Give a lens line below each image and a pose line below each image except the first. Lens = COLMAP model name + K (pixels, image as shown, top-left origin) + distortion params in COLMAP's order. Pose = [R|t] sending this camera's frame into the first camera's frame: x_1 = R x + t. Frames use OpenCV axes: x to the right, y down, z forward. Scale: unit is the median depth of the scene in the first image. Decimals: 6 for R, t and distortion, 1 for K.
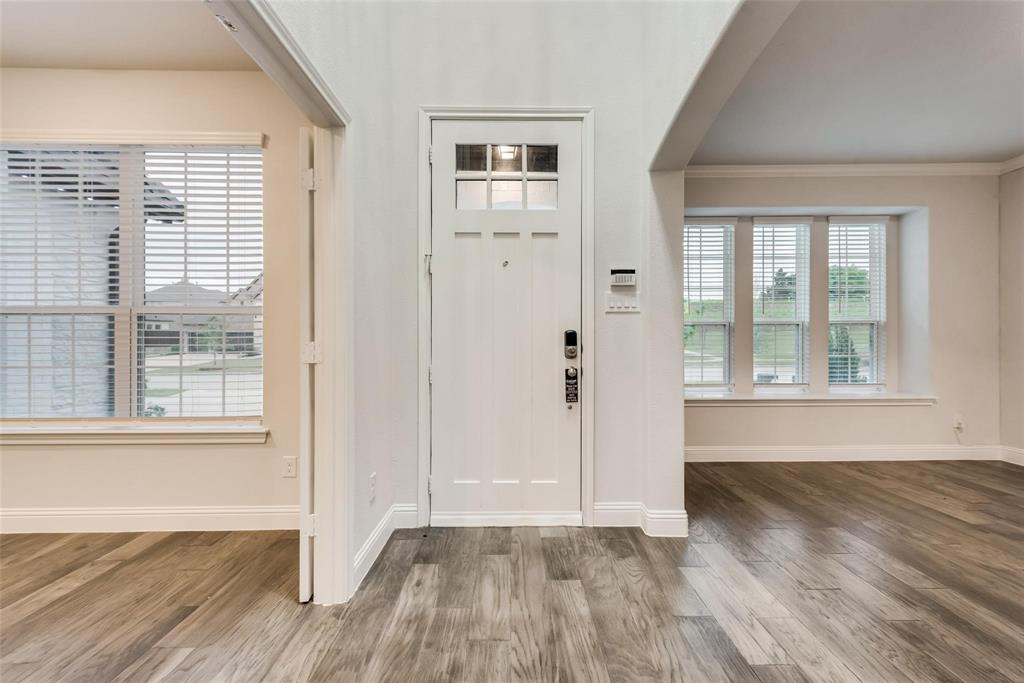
lens RADIAL K [[401.9, 0, 514.1], [0, 401.9, 340.4], [0, 0, 1]] dist [0.007782, -0.000689]
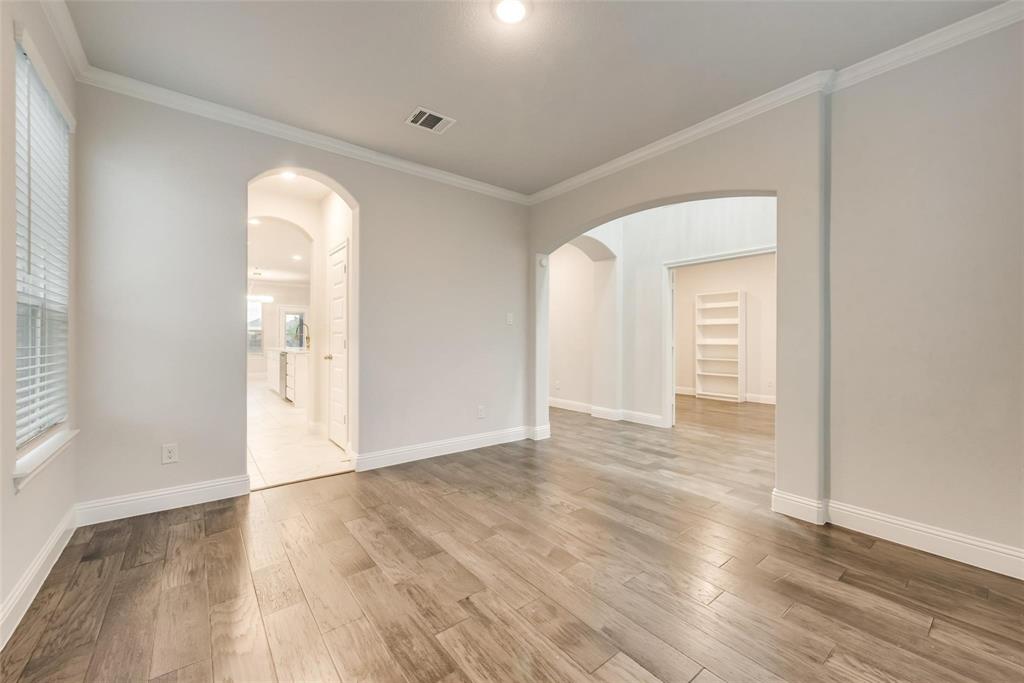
lens RADIAL K [[401.9, 0, 512.5], [0, 401.9, 338.9], [0, 0, 1]] dist [0.007782, -0.000689]
pose [[-0.790285, 0.004341, -0.612725, 2.132581], [0.003578, 0.999991, 0.002470, -0.006435], [0.612729, -0.000240, -0.790293, 1.808847]]
